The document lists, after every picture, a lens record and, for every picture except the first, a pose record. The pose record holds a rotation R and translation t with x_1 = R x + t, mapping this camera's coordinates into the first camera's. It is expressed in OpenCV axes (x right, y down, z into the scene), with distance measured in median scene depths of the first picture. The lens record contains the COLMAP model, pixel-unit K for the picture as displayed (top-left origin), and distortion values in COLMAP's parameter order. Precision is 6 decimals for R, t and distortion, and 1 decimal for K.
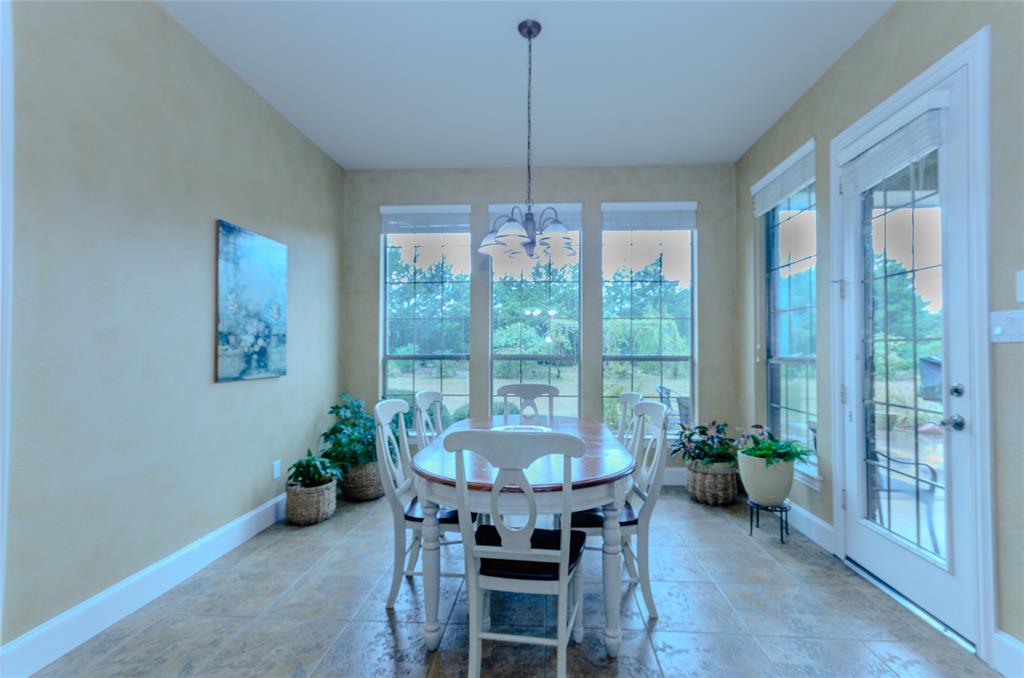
lens RADIAL K [[455.8, 0, 519.9], [0, 455.8, 343.2], [0, 0, 1]] dist [0.004083, 0.001812]
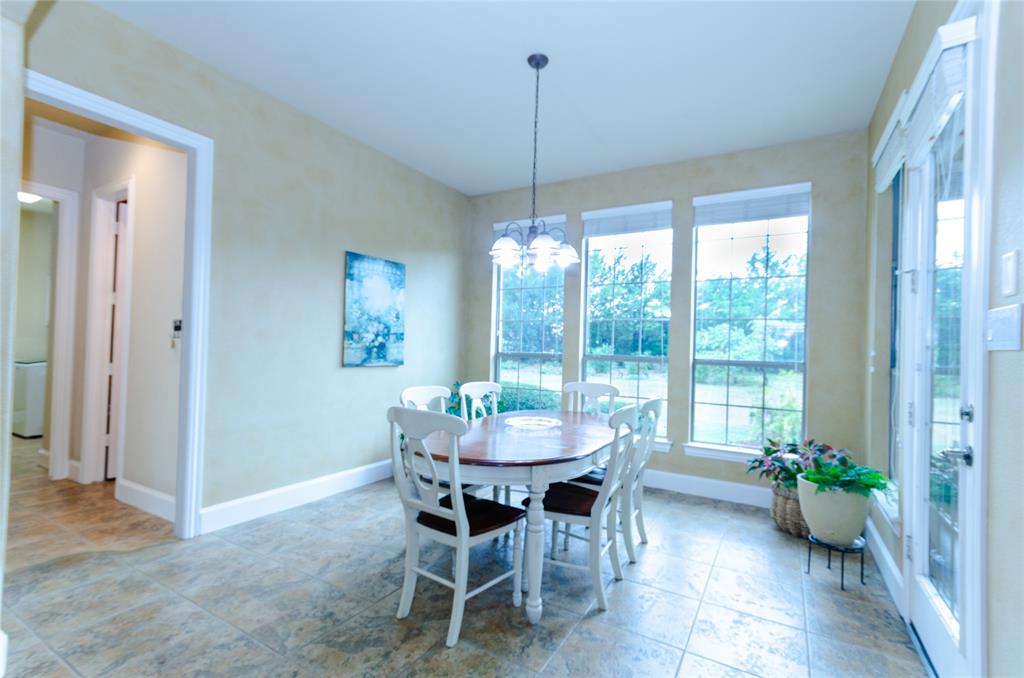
lens RADIAL K [[455.8, 0, 518.1], [0, 455.8, 342.6], [0, 0, 1]] dist [0.004083, 0.001812]
pose [[0.892698, 0.017329, -0.450322, 0.385284], [-0.018935, 0.999820, 0.000938, -0.000631], [0.450257, 0.007690, 0.892866, -0.009282]]
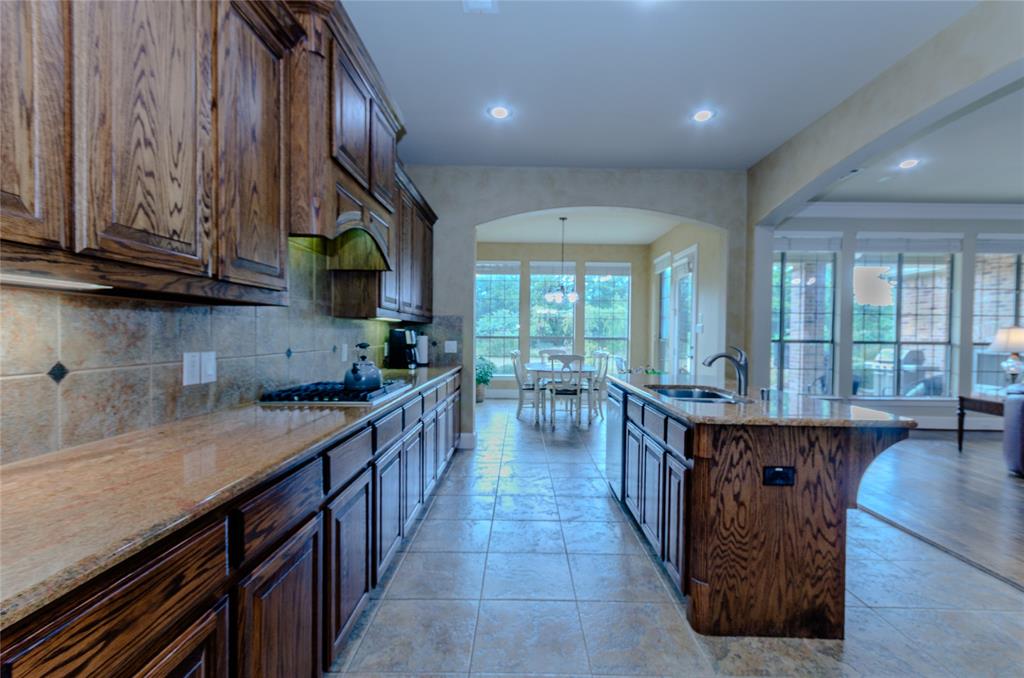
lens RADIAL K [[455.8, 0, 513.5], [0, 455.8, 343.8], [0, 0, 1]] dist [0.004083, 0.001812]
pose [[0.998843, 0.004946, 0.047827, -0.318907], [-0.006792, 0.999235, 0.038514, -0.024641], [-0.047600, -0.038795, 0.998113, -1.392987]]
